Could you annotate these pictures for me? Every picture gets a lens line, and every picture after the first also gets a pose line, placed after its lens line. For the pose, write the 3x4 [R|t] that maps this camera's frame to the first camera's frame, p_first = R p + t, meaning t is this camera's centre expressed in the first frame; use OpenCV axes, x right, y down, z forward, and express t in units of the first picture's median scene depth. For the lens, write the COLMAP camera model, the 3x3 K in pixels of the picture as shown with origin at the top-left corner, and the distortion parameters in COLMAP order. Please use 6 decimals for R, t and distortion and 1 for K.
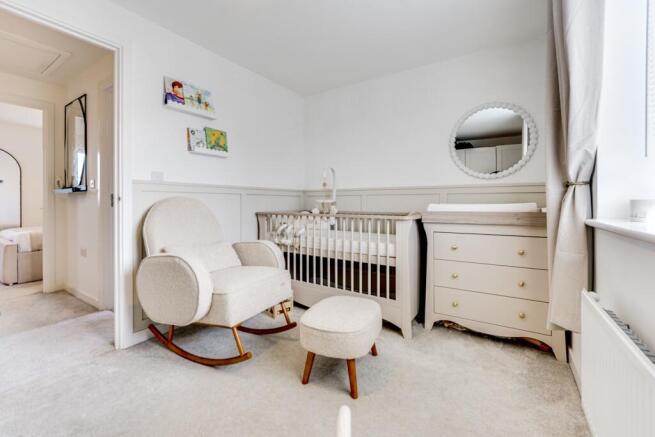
lens RADIAL K [[276.9, 0, 340.2], [0, 276.9, 204.1], [0, 0, 1]] dist [-0.014372, 0.000217]
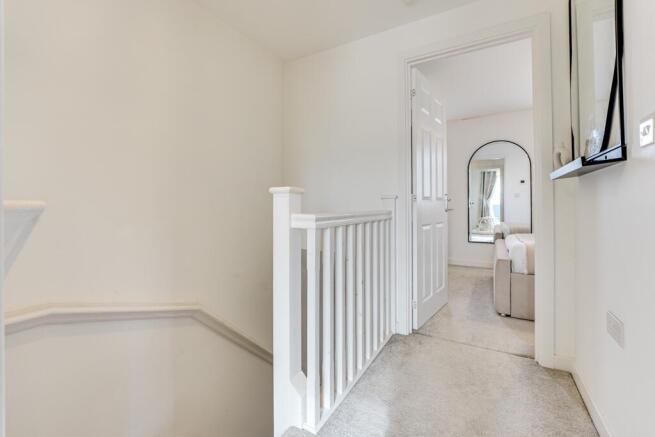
lens RADIAL K [[276.9, 0, 340.2], [0, 276.9, 204.1], [0, 0, 1]] dist [-0.014372, 0.000217]
pose [[0.050884, -0.002395, -0.998702, -1.311023], [0.003794, 0.999990, -0.002205, 0.013670], [0.998697, -0.003677, 0.050892, 1.358438]]
